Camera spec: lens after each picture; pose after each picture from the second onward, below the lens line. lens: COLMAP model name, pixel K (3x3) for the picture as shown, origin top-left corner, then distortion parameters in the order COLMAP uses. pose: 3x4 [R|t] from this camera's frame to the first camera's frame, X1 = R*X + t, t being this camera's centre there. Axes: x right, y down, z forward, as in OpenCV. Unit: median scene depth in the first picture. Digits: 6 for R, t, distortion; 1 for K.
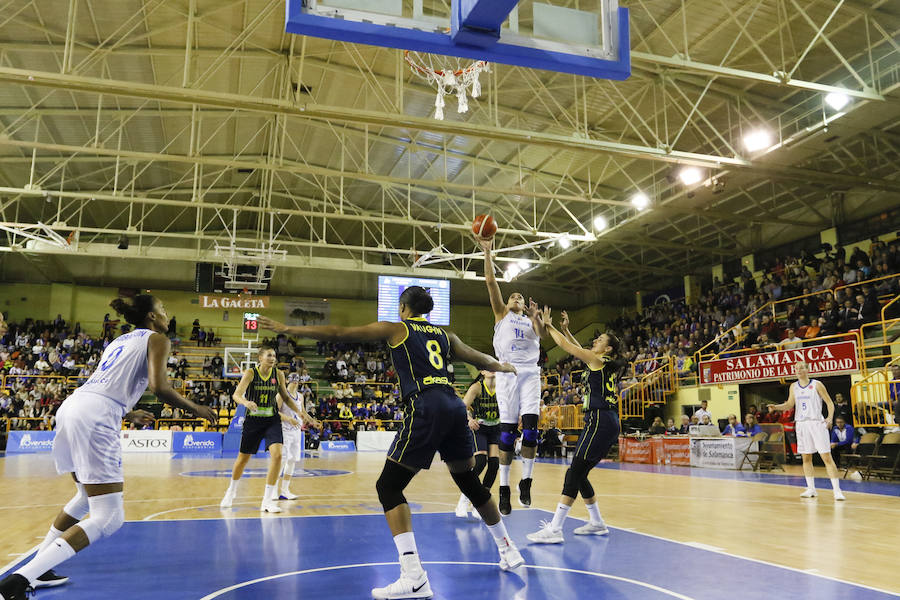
lens RADIAL K [[734.2, 0, 450.0], [0, 734.2, 300.0], [0, 0, 1]] dist [0.004779, 0.003226]
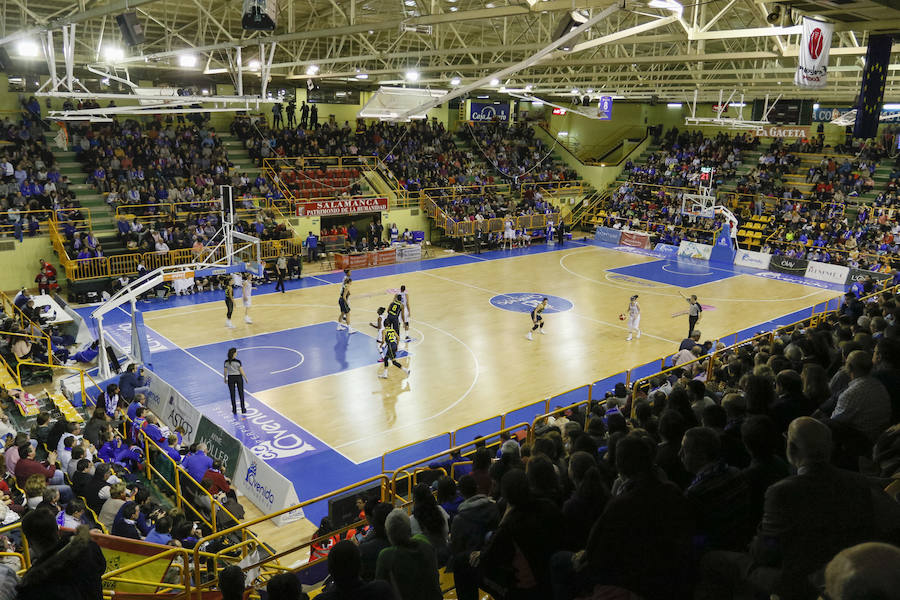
lens RADIAL K [[734.2, 0, 450.0], [0, 734.2, 300.0], [0, 0, 1]] dist [0.004779, 0.003226]
pose [[-0.408636, -0.232677, 0.882541, -1.417780], [-0.190370, 0.967420, 0.166909, -0.049959], [-0.892623, -0.099804, -0.439618, 1.511476]]
